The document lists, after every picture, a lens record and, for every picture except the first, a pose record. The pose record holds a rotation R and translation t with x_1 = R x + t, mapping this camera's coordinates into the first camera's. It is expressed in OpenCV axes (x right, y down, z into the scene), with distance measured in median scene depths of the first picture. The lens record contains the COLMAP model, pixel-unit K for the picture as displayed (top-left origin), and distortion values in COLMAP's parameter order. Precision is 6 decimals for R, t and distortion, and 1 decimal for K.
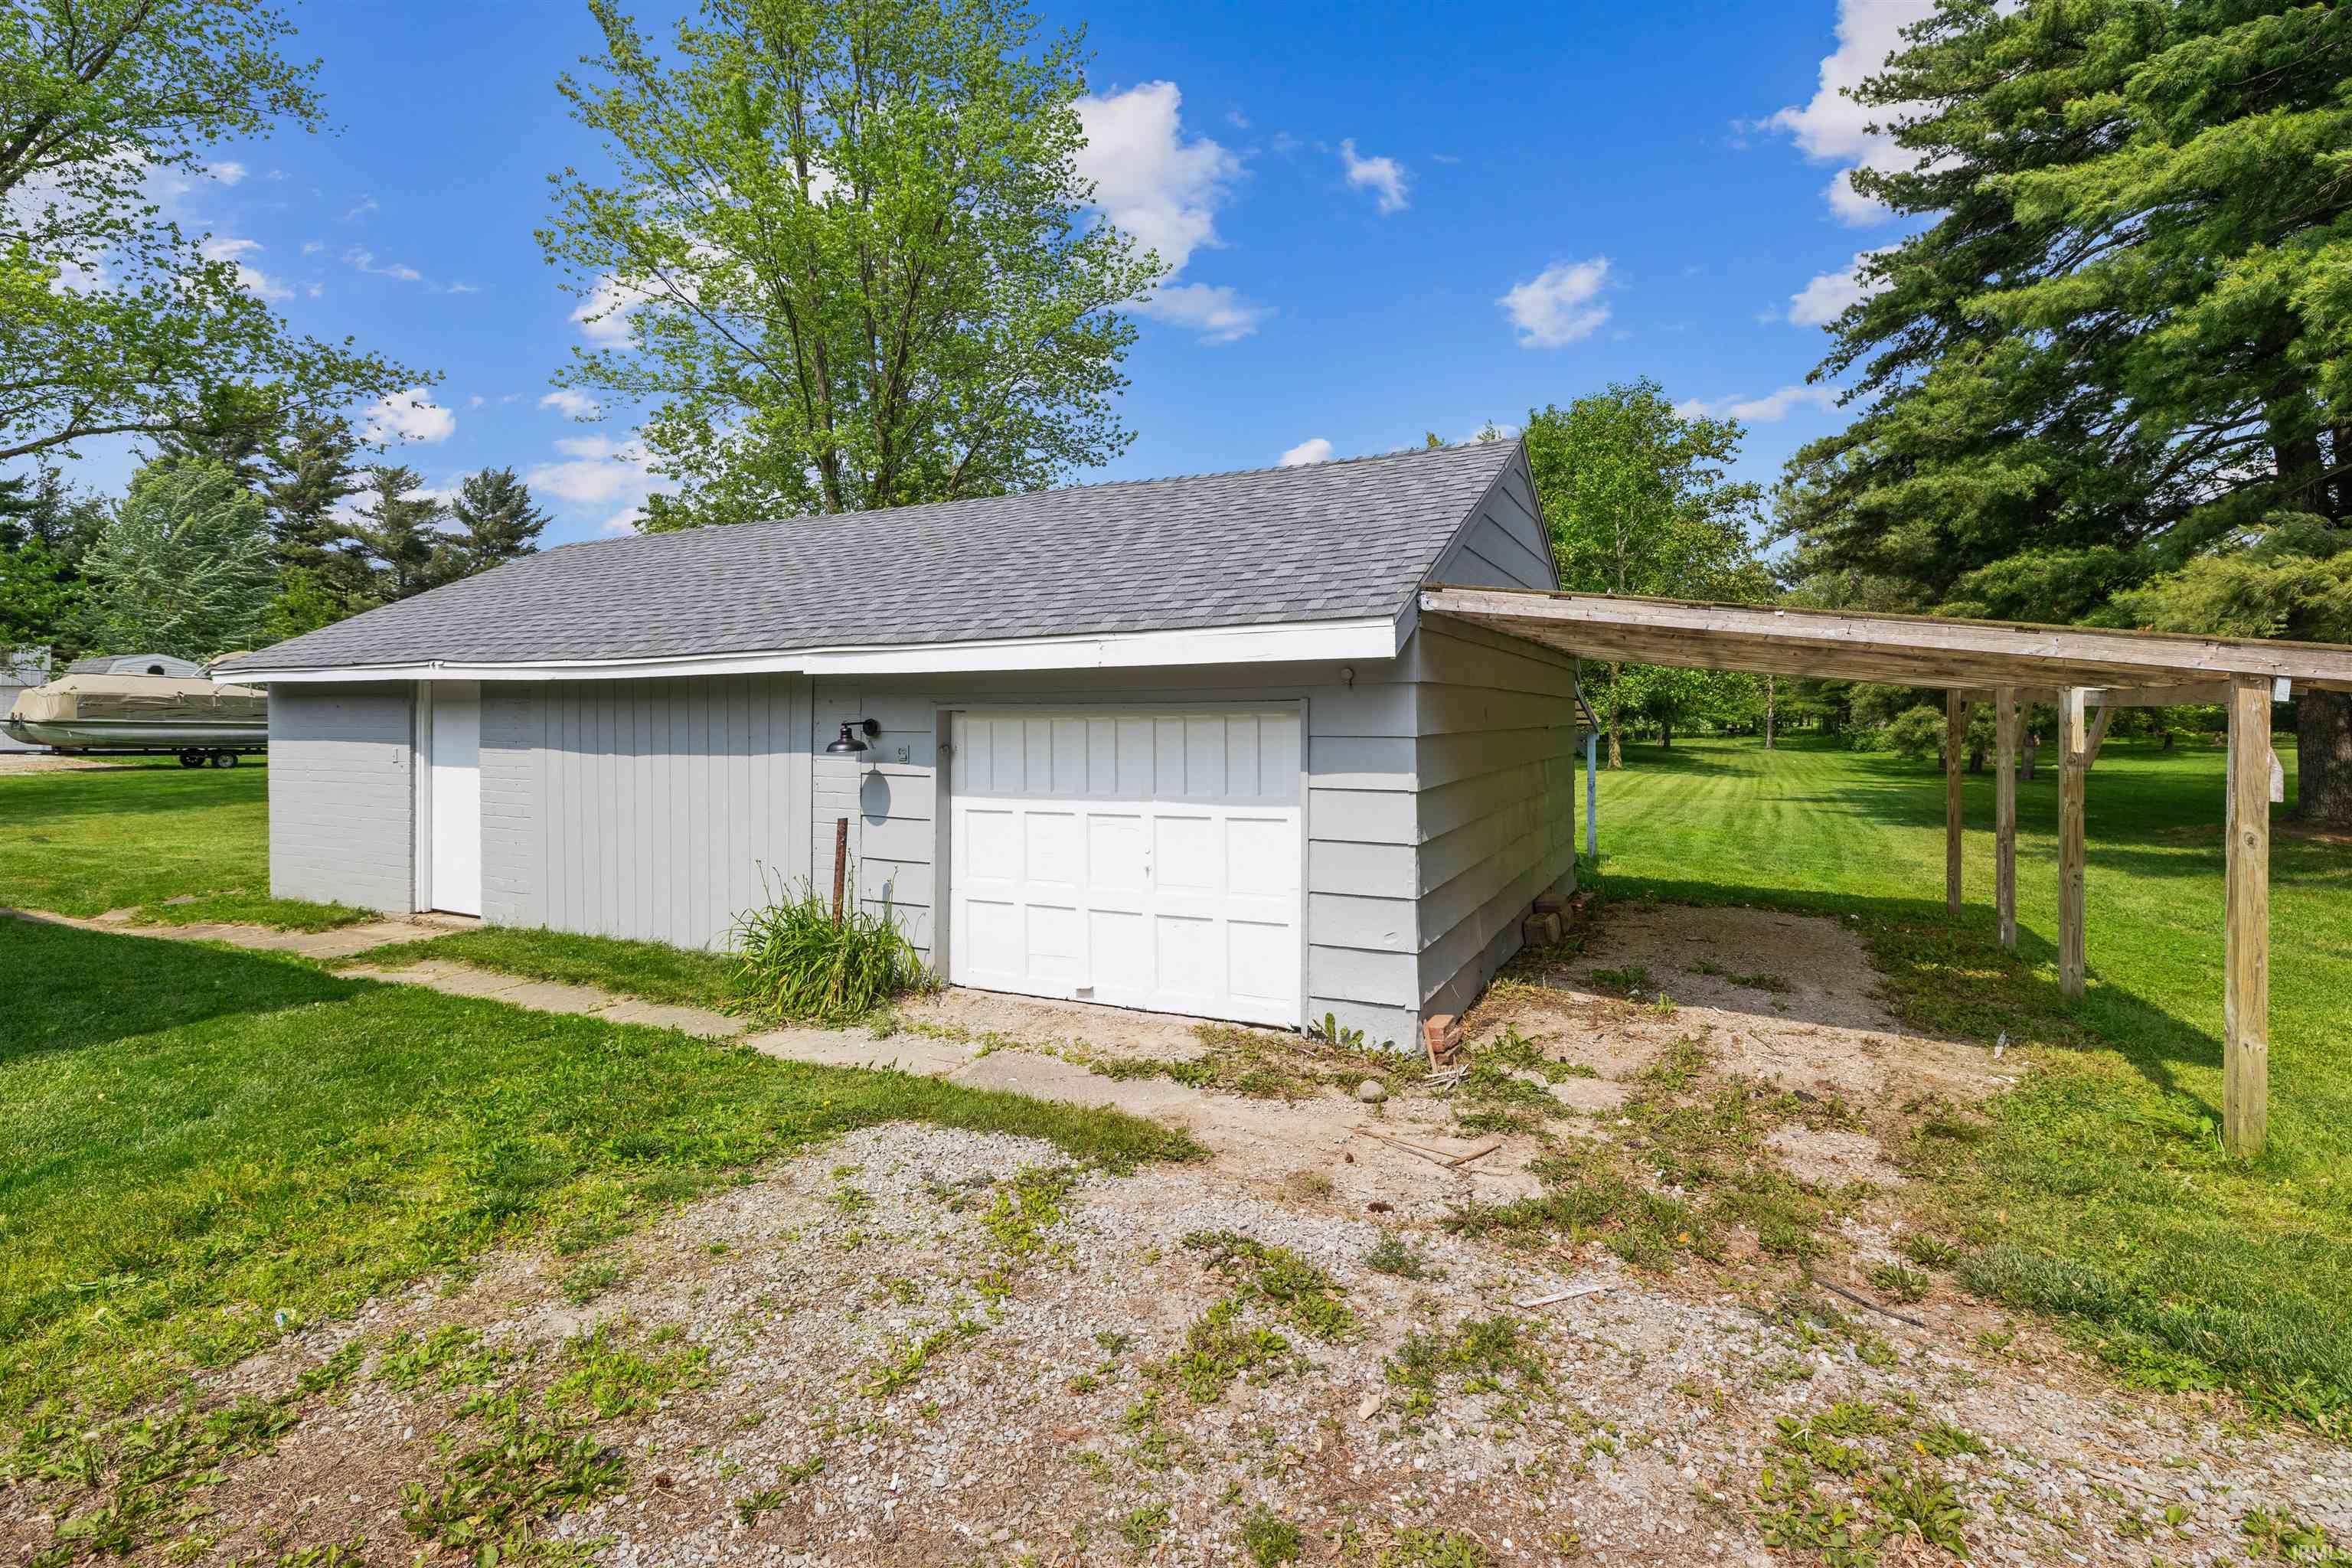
lens RADIAL K [[1106.3, 0, 1177.4], [0, 1106.3, 712.2], [0, 0, 1]] dist [-0.001439, -0.000015]
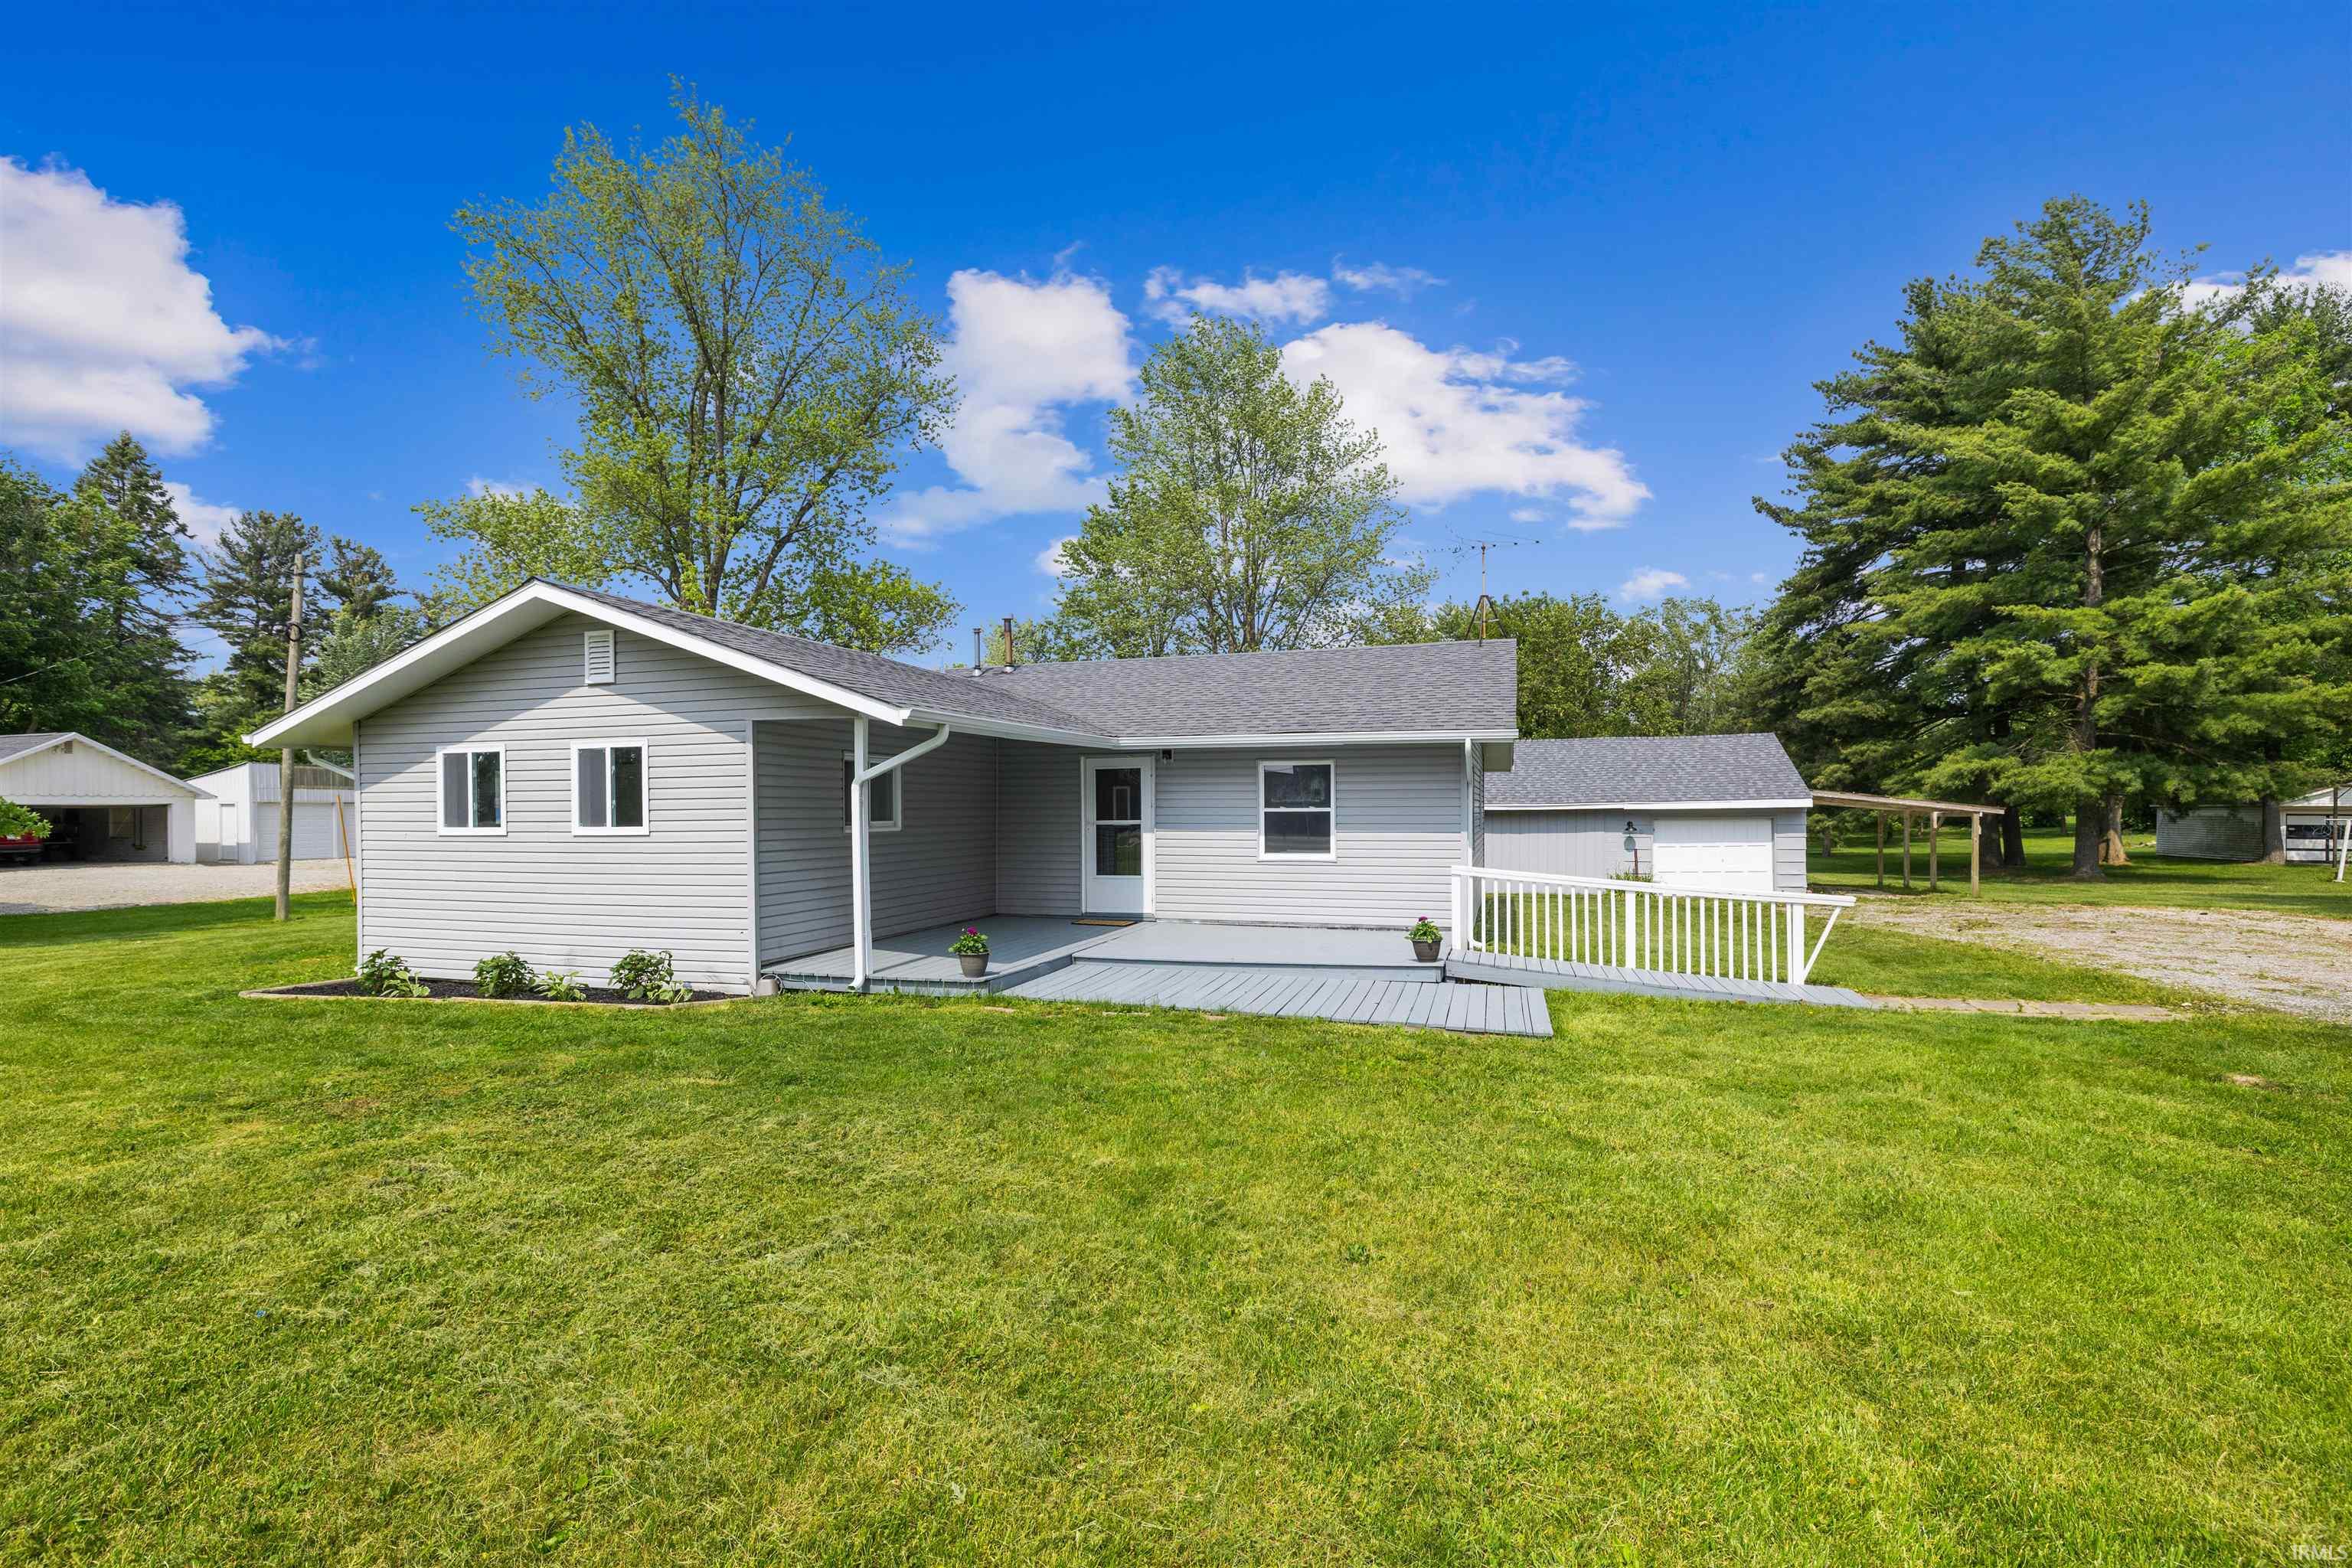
lens RADIAL K [[1112.4, 0, 1170.7], [0, 1112.4, 836.0], [0, 0, 1]] dist [0.000222, -0.000078]
pose [[0.985544, -0.006957, 0.169276, -0.429998], [0.003969, 0.999830, 0.017982, -0.003124], [-0.169372, -0.017051, 0.985405, -0.416383]]
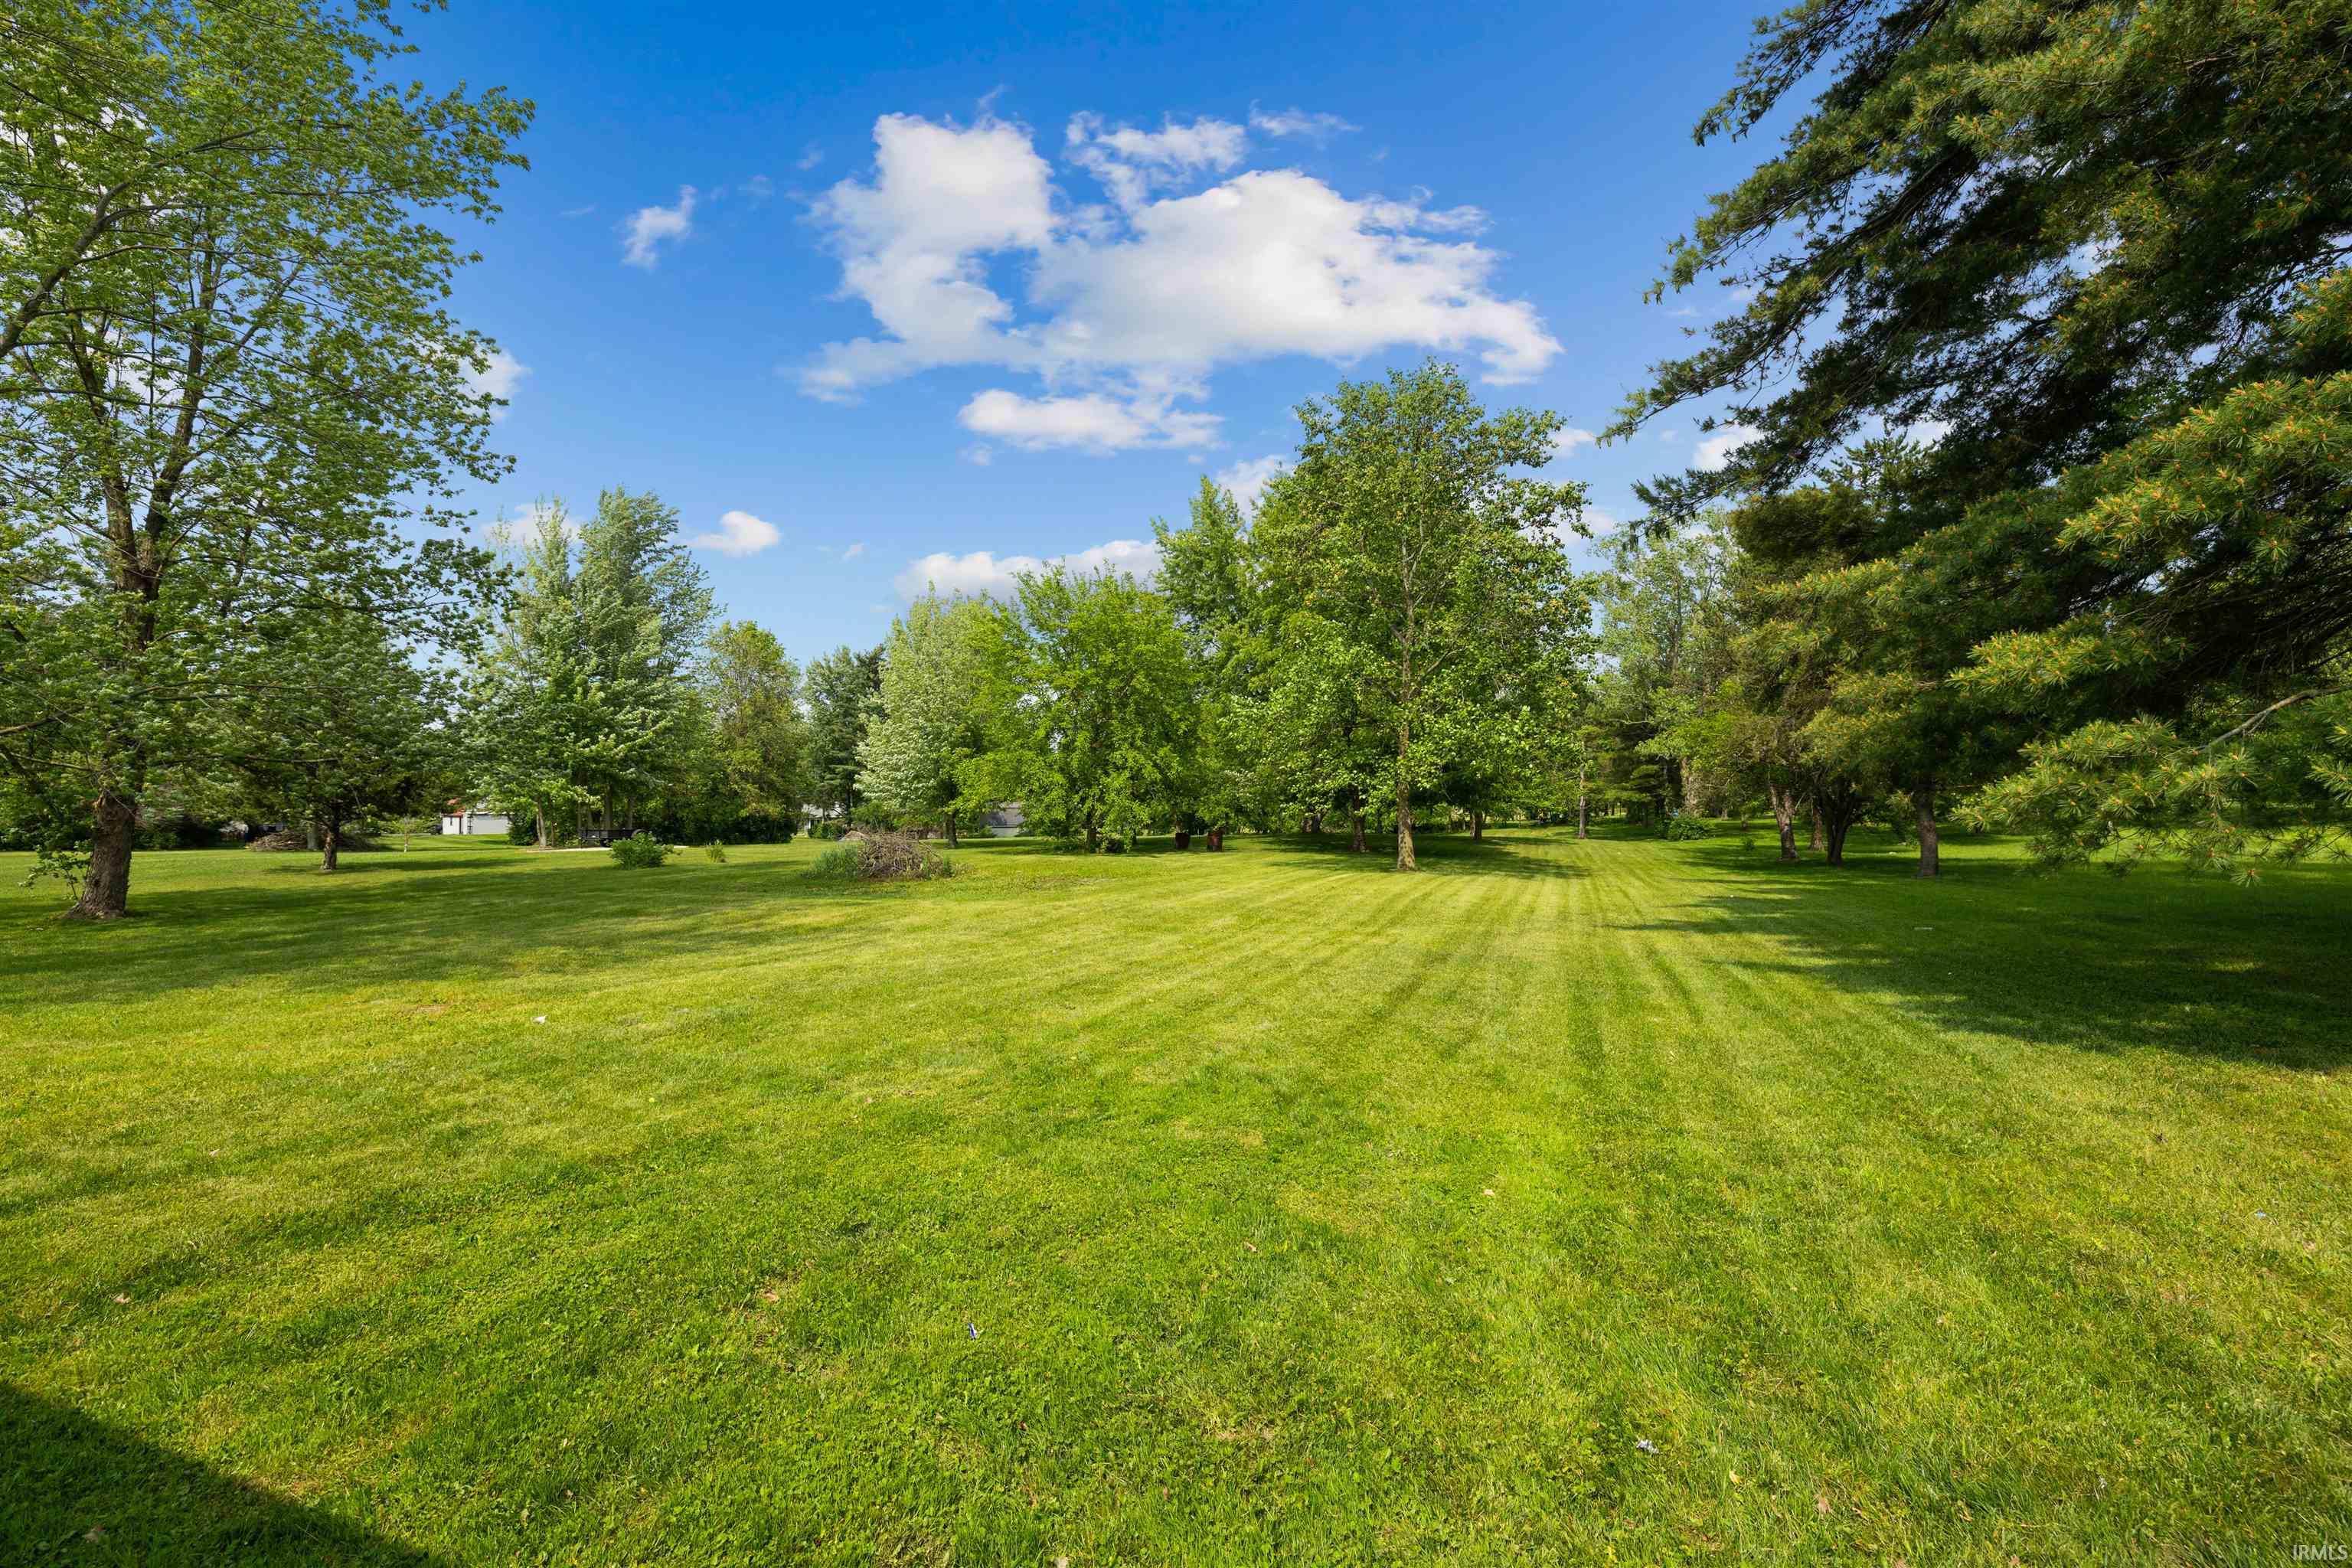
lens RADIAL K [[975.2, 0, 1176.0], [0, 975.2, 784.0], [0, 0, 1]] dist [0.001409, 0.000116]
pose [[0.994027, -0.008360, 0.108816, 0.172531], [0.011471, 0.999542, -0.027995, 0.010494], [-0.108532, 0.029076, 0.993668, 0.364893]]
